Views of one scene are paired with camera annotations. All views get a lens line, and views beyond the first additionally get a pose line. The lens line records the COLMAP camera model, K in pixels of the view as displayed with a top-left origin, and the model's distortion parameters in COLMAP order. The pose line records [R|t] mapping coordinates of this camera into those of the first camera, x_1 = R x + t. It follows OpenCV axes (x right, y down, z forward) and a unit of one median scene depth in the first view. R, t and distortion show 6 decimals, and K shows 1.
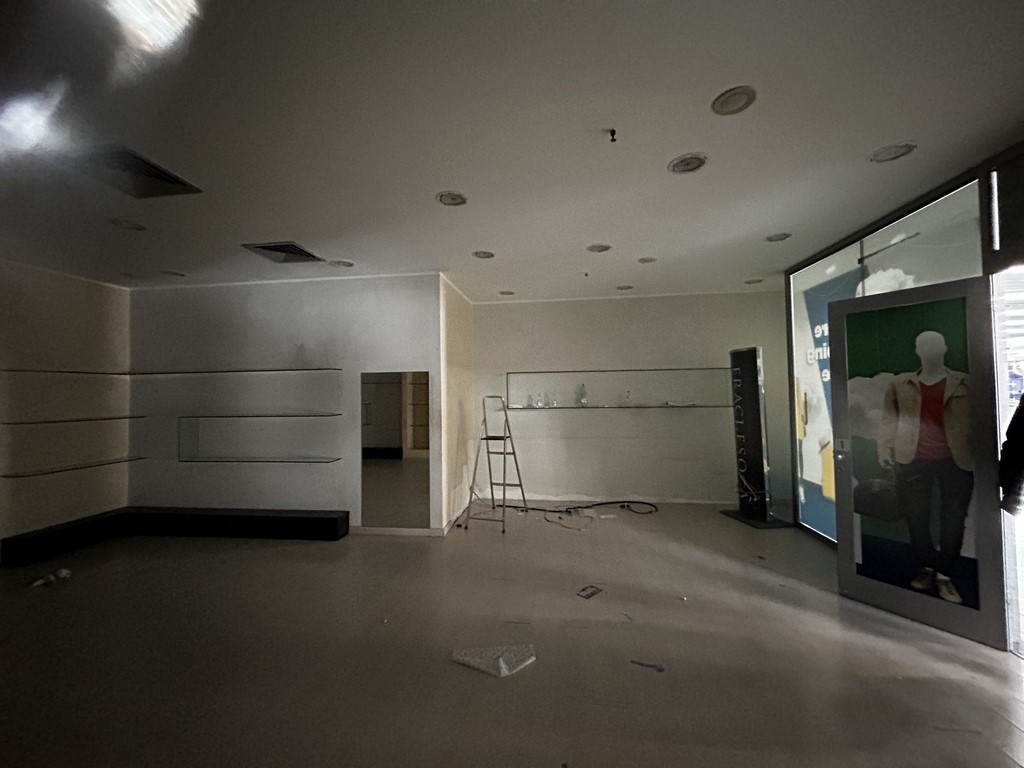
lens RADIAL K [[407.3, 0, 514.1], [0, 407.3, 382.3], [0, 0, 1]] dist [-0.005510, 0.000335]
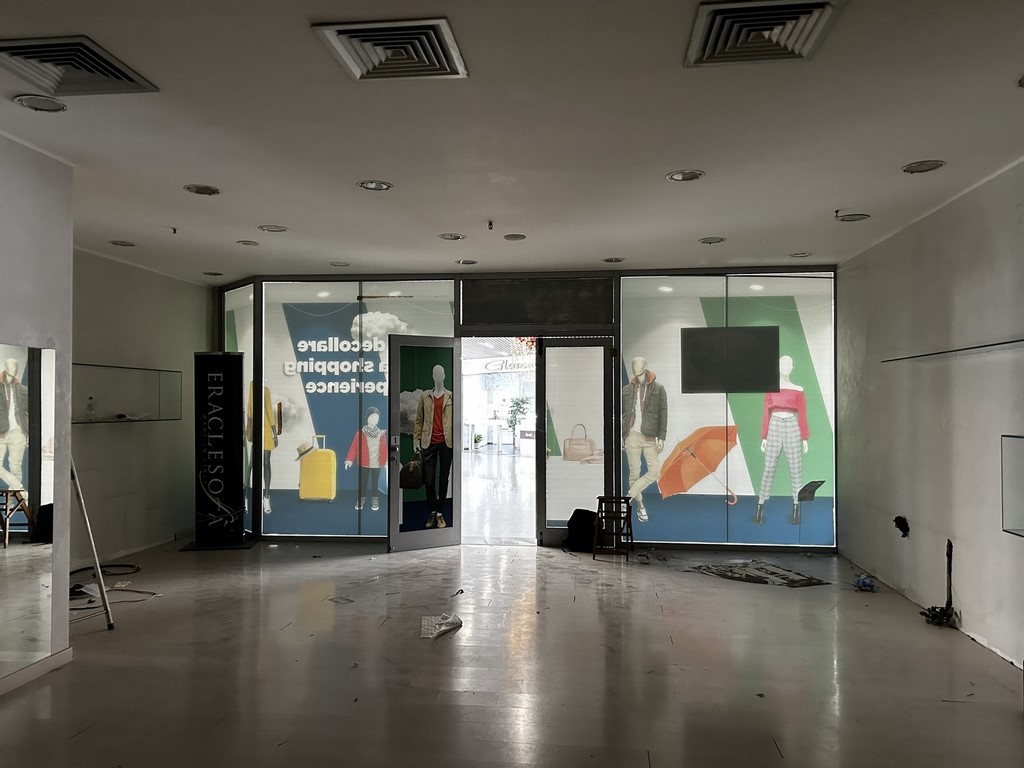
lens RADIAL K [[755.3, 0, 502.8], [0, 755.3, 389.8], [0, 0, 1]] dist [0.048373, -0.047824]
pose [[-0.012464, 0.033920, 0.999347, -1.273740], [-0.028622, 0.999003, -0.034265, 0.044617], [-0.999513, -0.029030, -0.011480, 0.493826]]
